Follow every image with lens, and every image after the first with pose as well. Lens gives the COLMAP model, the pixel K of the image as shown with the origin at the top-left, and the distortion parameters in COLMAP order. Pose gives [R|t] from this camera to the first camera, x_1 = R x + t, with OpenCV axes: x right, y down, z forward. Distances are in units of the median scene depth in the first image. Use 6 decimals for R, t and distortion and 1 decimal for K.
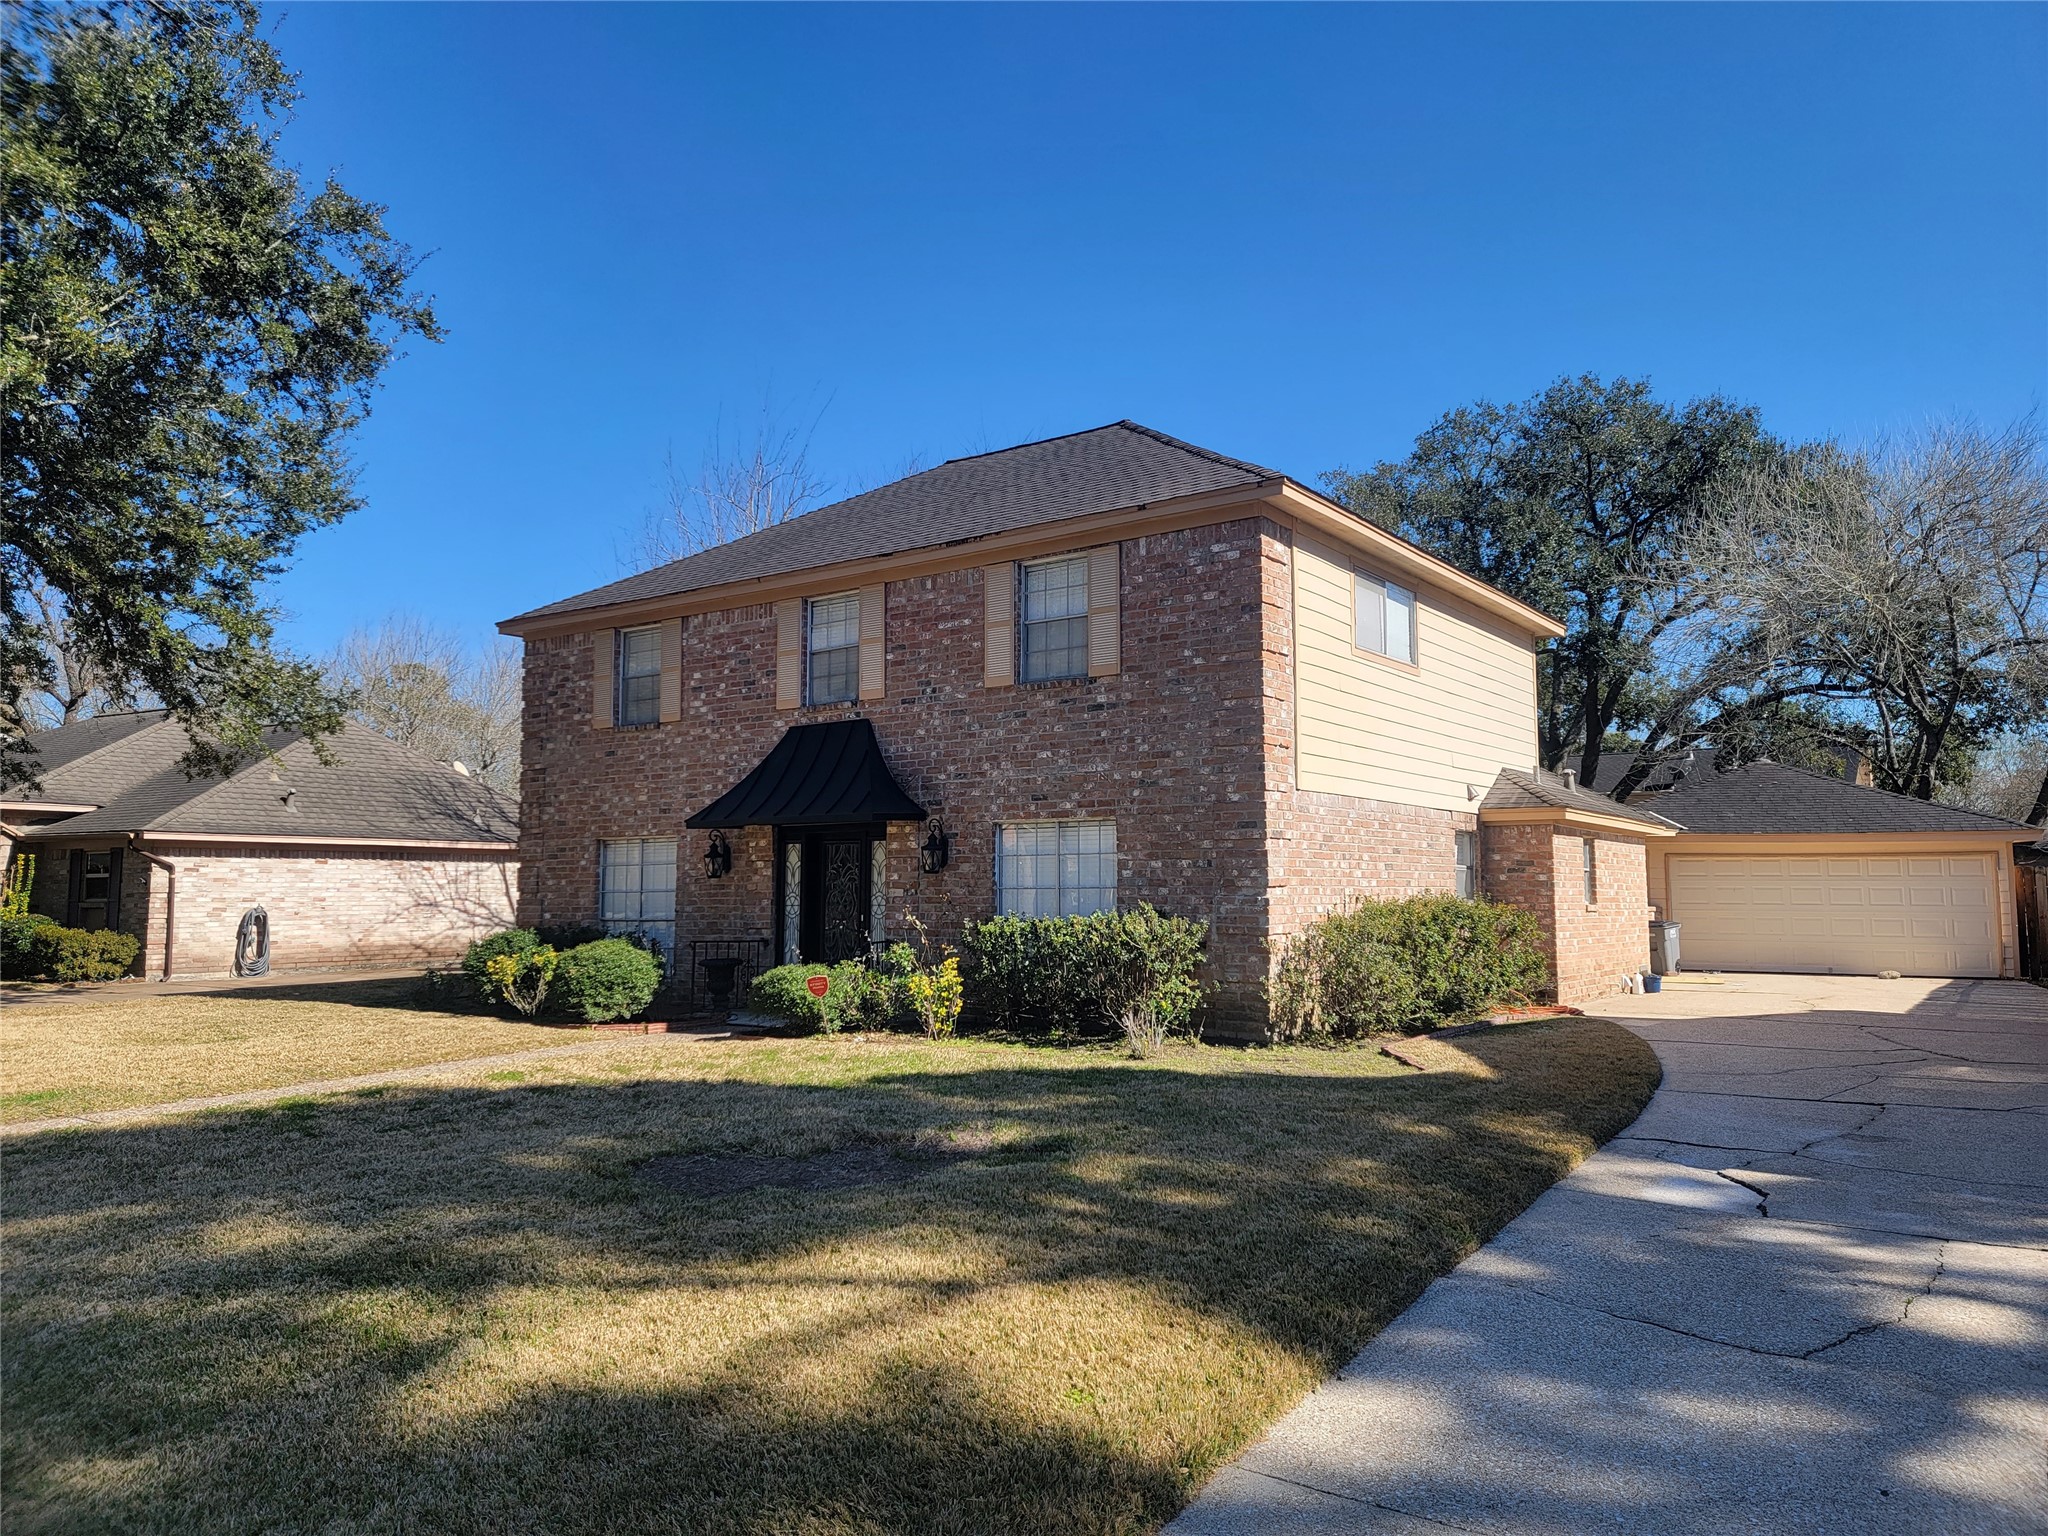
lens RADIAL K [[1425.6, 0, 1010.7], [0, 1425.6, 744.7], [0, 0, 1]] dist [0.105231, -0.091402]
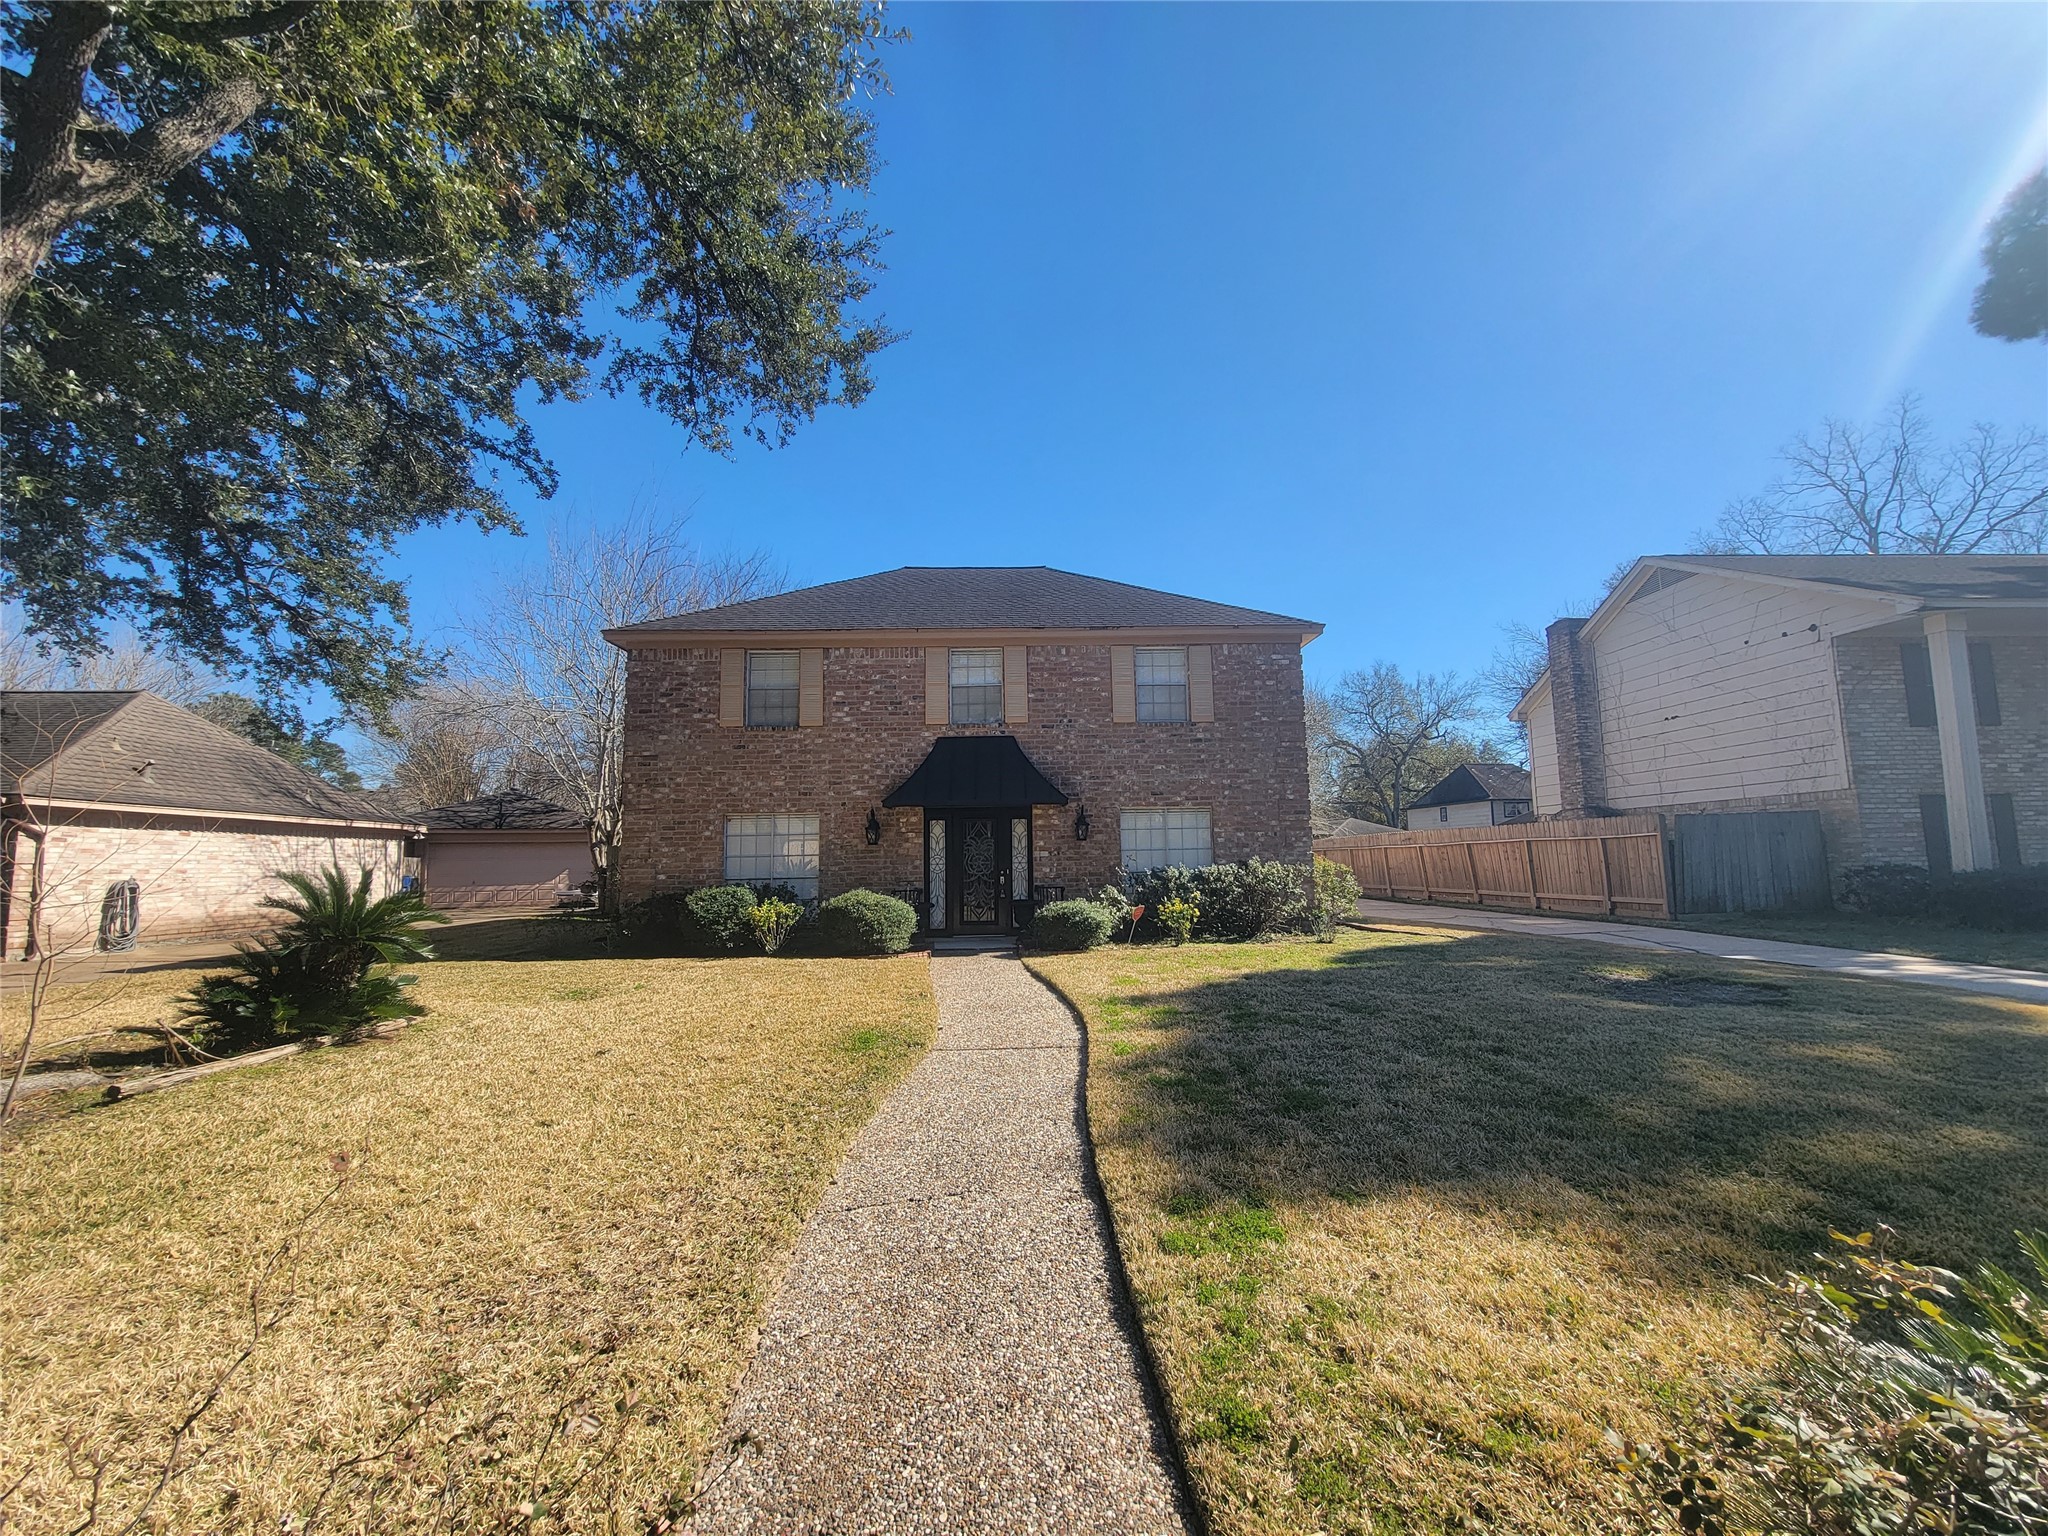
lens RADIAL K [[835.2, 0, 1029.7], [0, 835.2, 763.5], [0, 0, 1]] dist [0.002139, 0.000549]
pose [[0.790222, 0.061205, 0.609757, -0.613666], [-0.049100, 0.998125, -0.036557, 0.040934], [-0.610851, -0.001051, 0.791745, 0.310202]]
